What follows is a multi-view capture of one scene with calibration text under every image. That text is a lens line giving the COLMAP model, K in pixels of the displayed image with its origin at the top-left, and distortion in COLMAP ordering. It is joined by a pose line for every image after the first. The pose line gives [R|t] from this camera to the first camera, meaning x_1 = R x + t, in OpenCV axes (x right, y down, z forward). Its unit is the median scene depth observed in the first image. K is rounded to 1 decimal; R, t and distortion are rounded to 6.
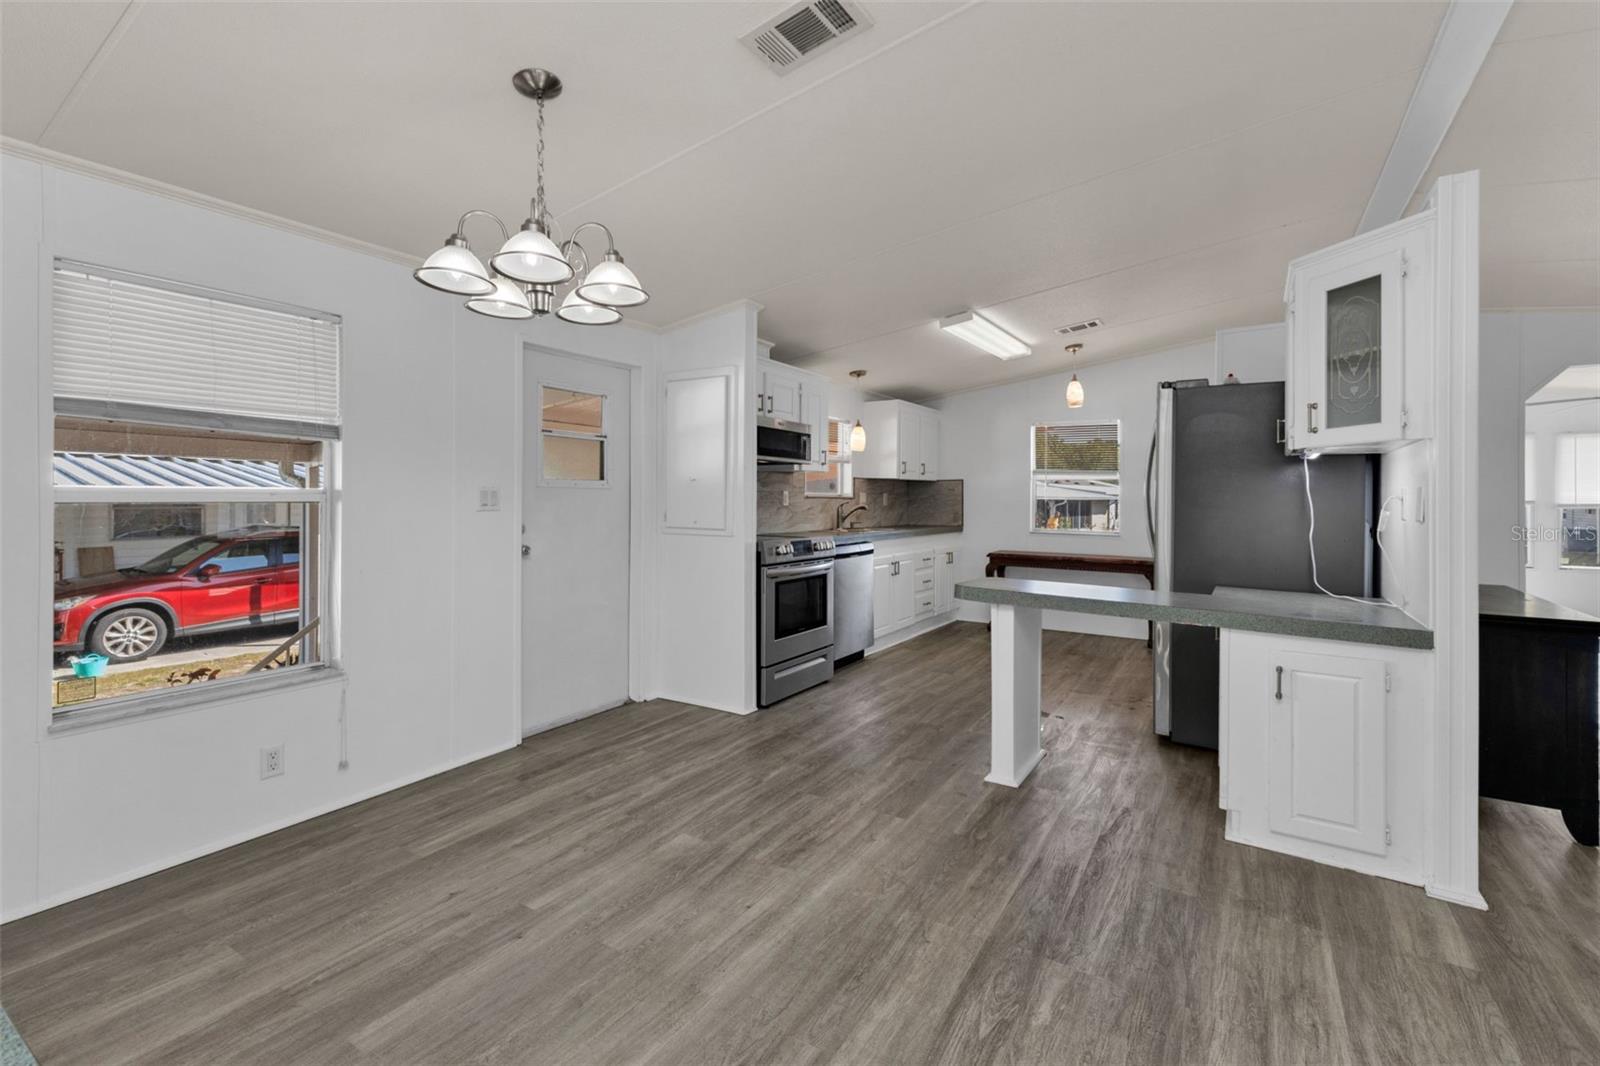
lens RADIAL K [[699.3, 0, 806.0], [0, 699.3, 498.5], [0, 0, 1]] dist [0.001383, 0.000326]
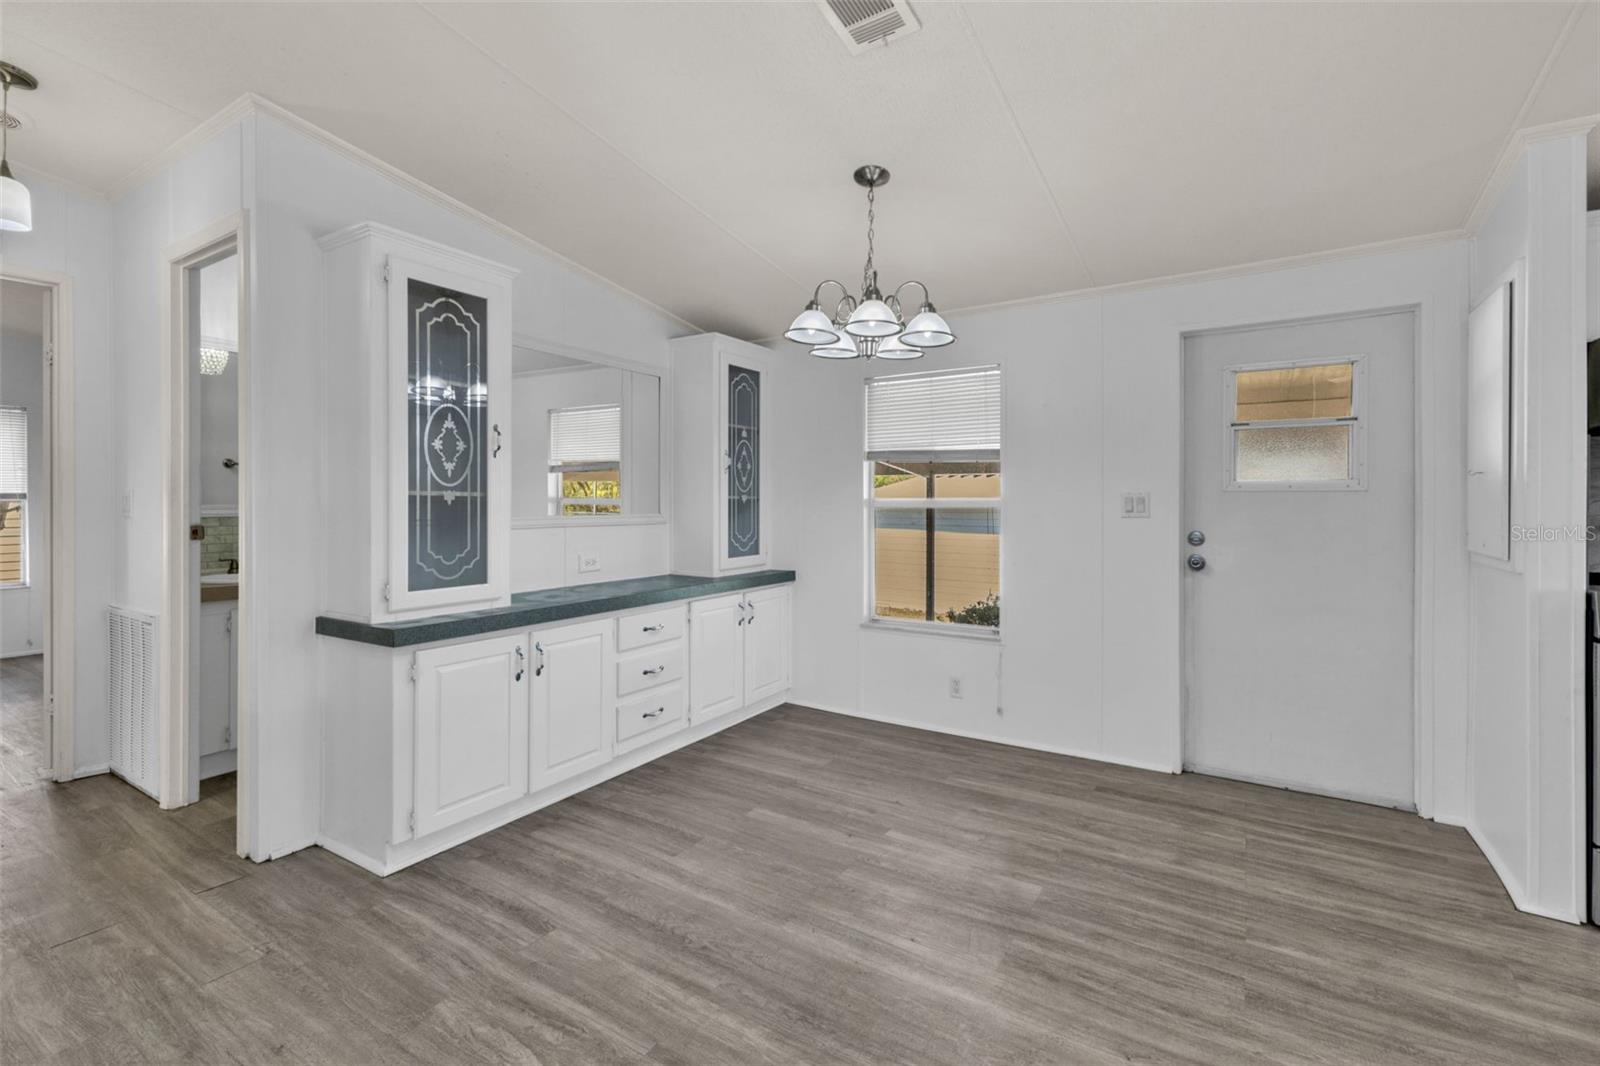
lens RADIAL K [[704.4, 0, 798.4], [0, 704.4, 500.9], [0, 0, 1]] dist [0.002009, 0.000033]
pose [[-0.010902, -0.006332, -0.999921, 0.538005], [-0.001088, 0.999979, -0.006320, 0.001069], [0.999940, 0.001019, -0.010908, 0.530948]]
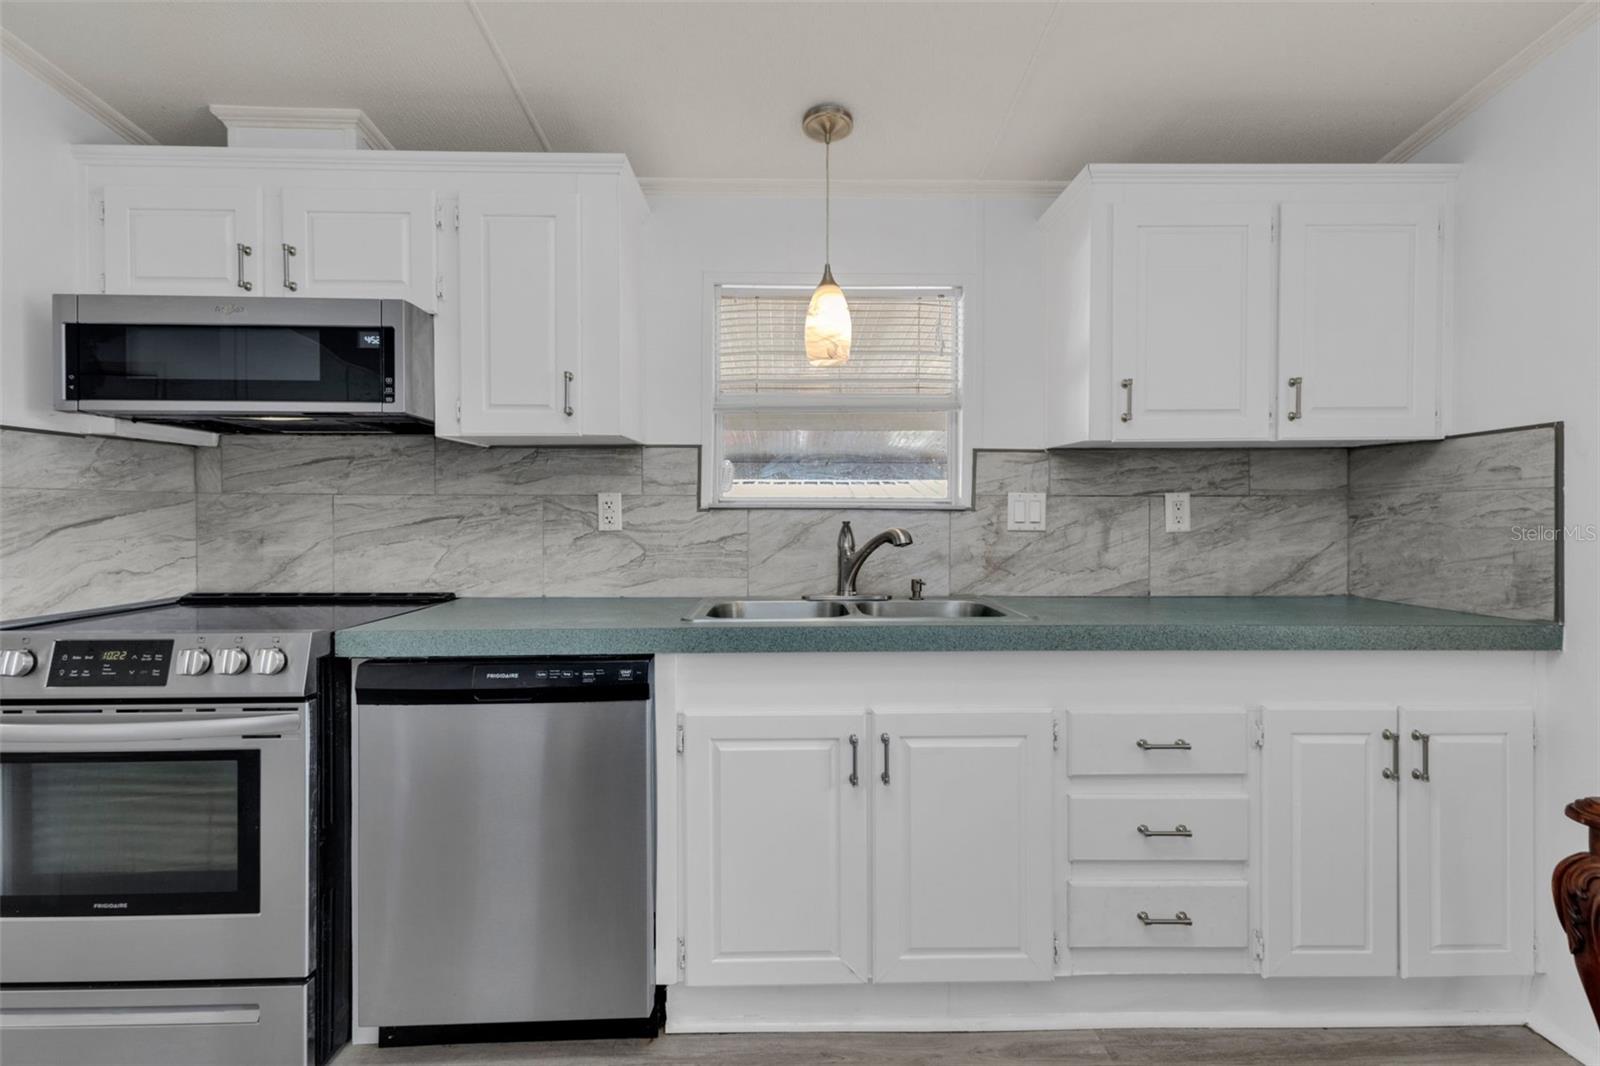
lens RADIAL K [[703.1, 0, 801.4], [0, 703.1, 519.6], [0, 0, 1]] dist [0.010546, -0.000017]
pose [[0.553416, 0.002147, -0.832902, 0.592517], [0.005744, 0.999963, 0.006394, 0.003821], [0.832885, -0.008322, 0.553383, 1.416053]]
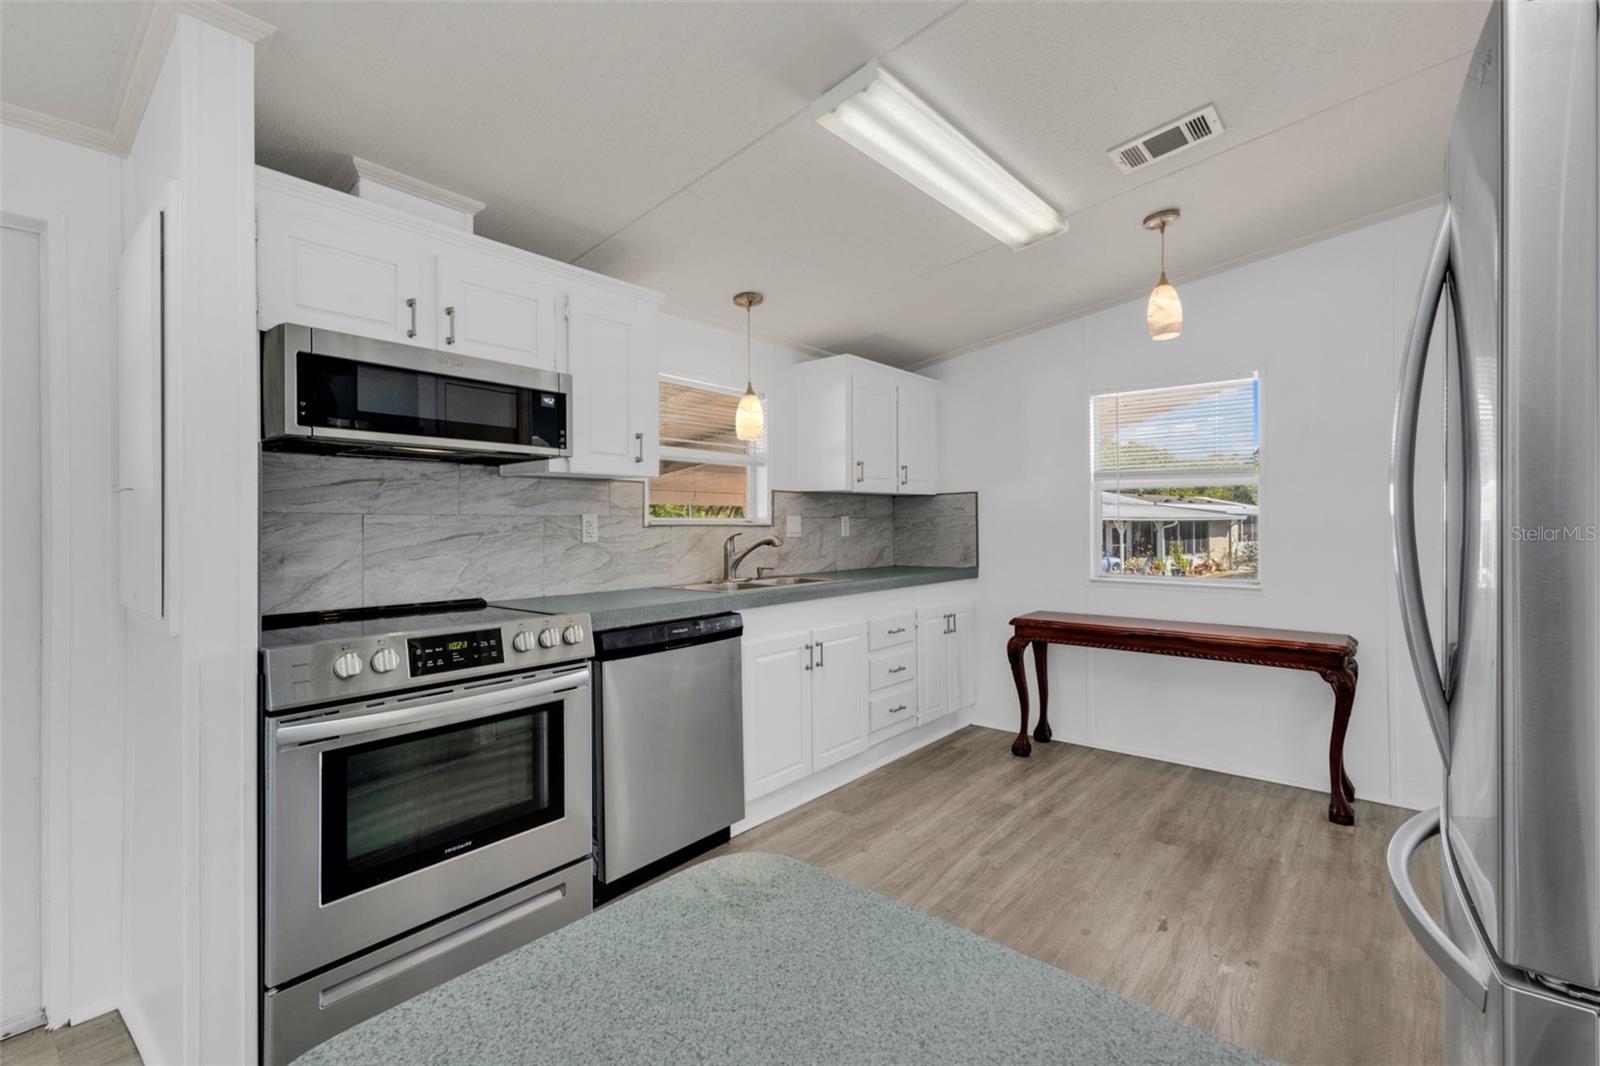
lens RADIAL K [[707.2, 0, 807.6], [0, 707.2, 521.6], [0, 0, 1]] dist [0.007908, 0.000069]
pose [[0.991779, -0.014387, -0.127154, 0.331161], [0.014014, 0.999894, -0.003829, -0.001605], [0.127196, 0.002015, 0.991876, 0.795787]]
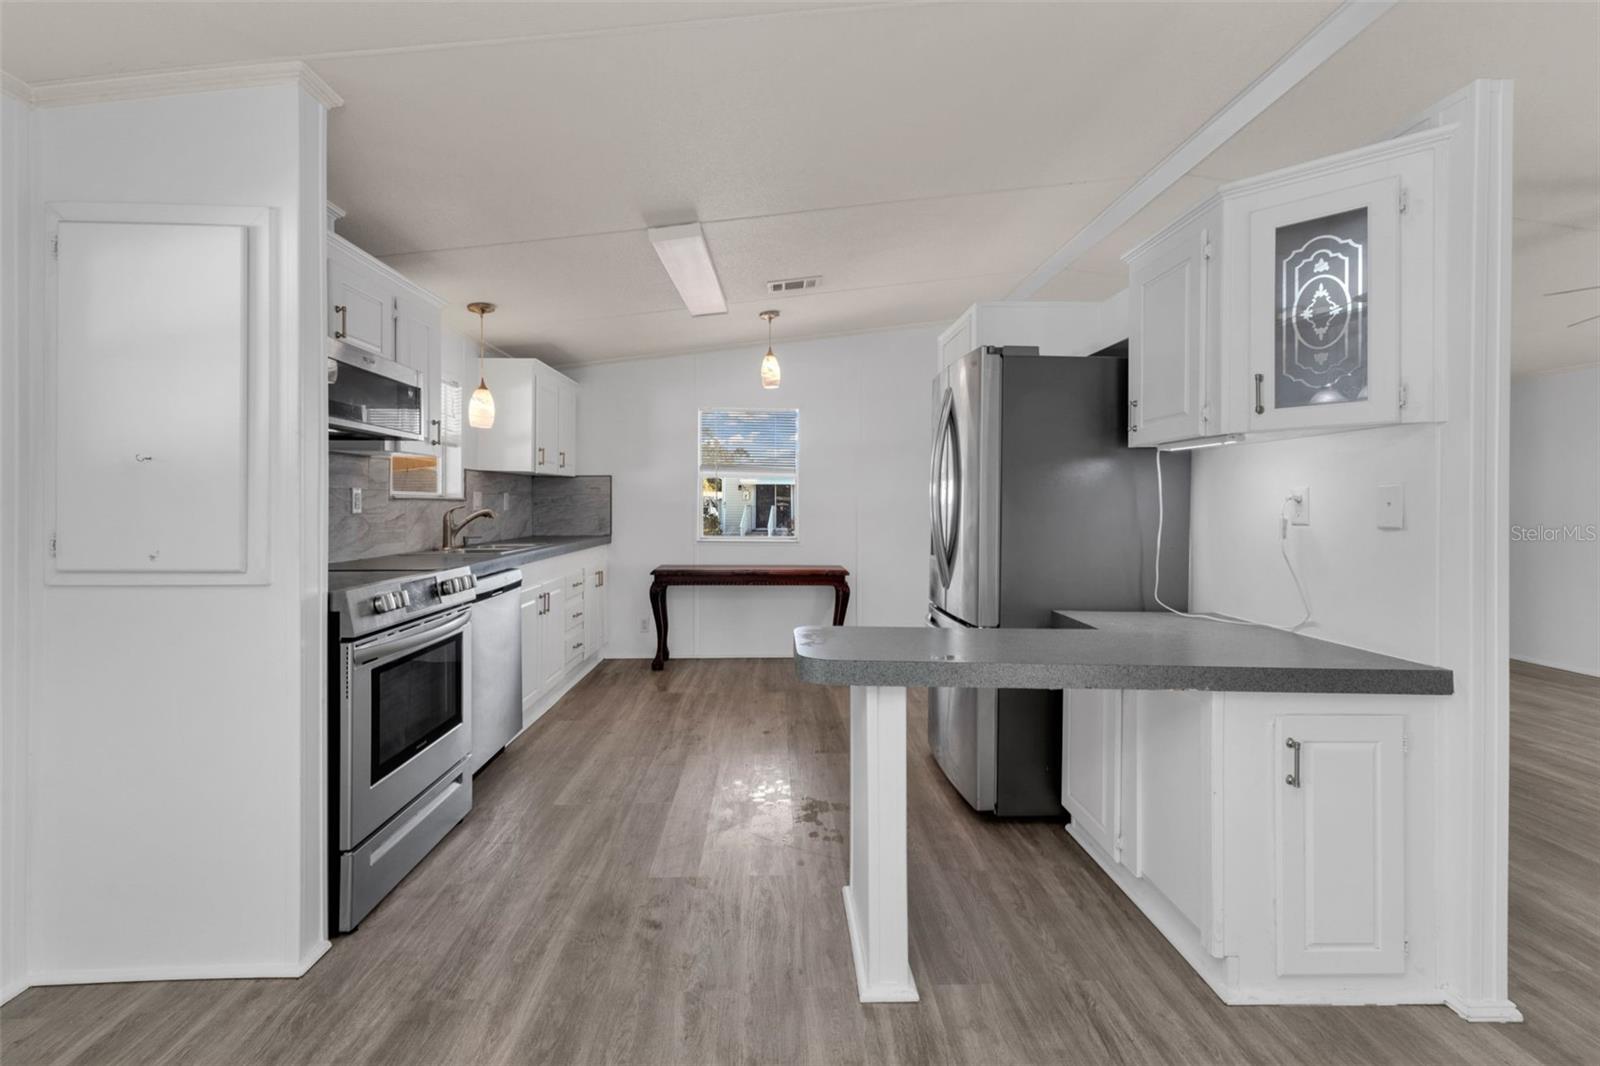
lens RADIAL K [[710.6, 0, 804.4], [0, 710.6, 501.4], [0, 0, 1]] dist [0.009626, 0.000045]
pose [[0.823332, -0.003839, 0.567548, -0.095435], [0.002265, 0.999991, 0.003479, -0.001229], [-0.567556, -0.001579, 0.823333, 0.499923]]
